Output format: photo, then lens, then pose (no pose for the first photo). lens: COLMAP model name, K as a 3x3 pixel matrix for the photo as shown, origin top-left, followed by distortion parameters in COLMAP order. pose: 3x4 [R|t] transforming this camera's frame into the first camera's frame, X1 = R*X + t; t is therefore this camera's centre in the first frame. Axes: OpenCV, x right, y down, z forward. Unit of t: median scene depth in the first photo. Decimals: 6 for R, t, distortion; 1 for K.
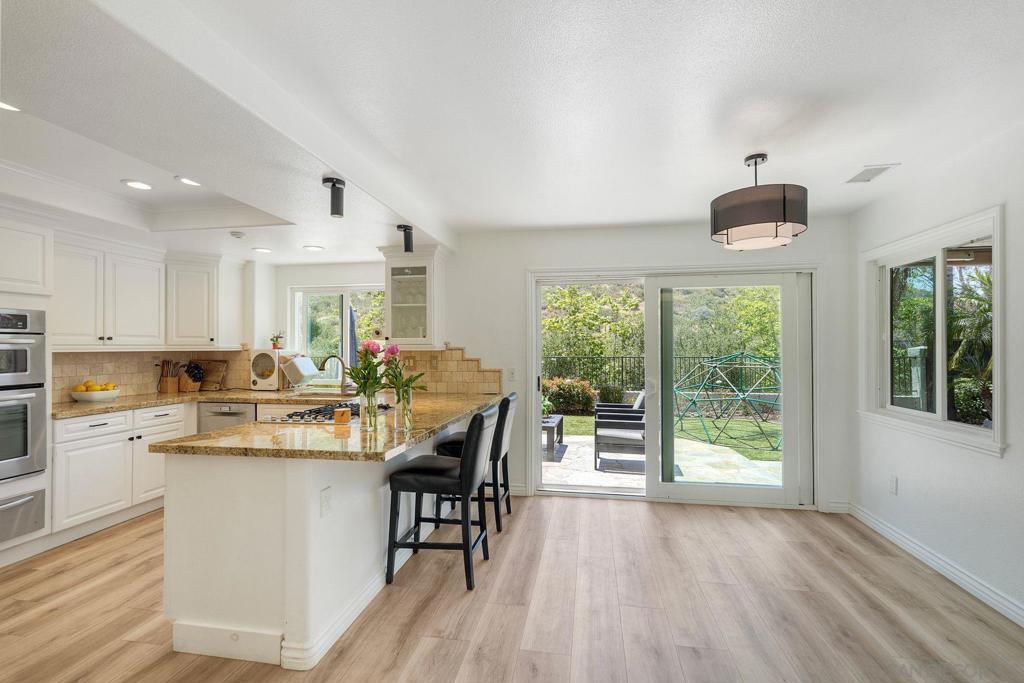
lens RADIAL K [[450.2, 0, 511.8], [0, 450.2, 341.9], [0, 0, 1]] dist [0.002420, -0.000420]
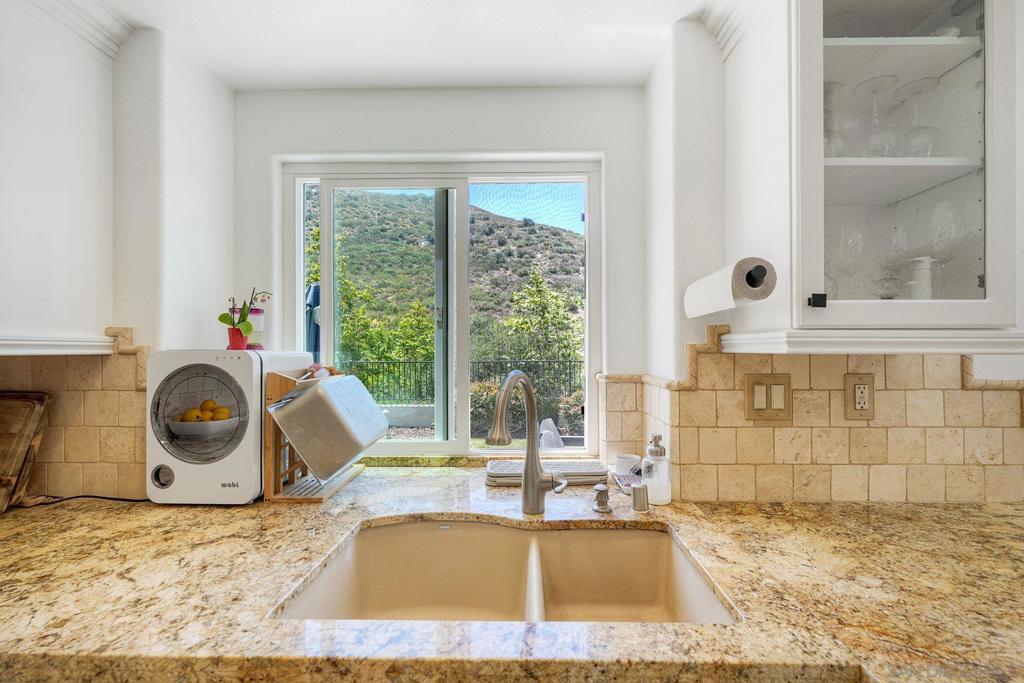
lens RADIAL K [[450.2, 0, 518.7], [0, 450.2, 348.3], [0, 0, 1]] dist [0.002420, -0.000420]
pose [[0.987068, 0.001108, 0.160297, -0.430218], [-0.002259, 0.999973, 0.006995, 0.013857], [-0.160285, -0.007267, 0.987044, 0.745979]]
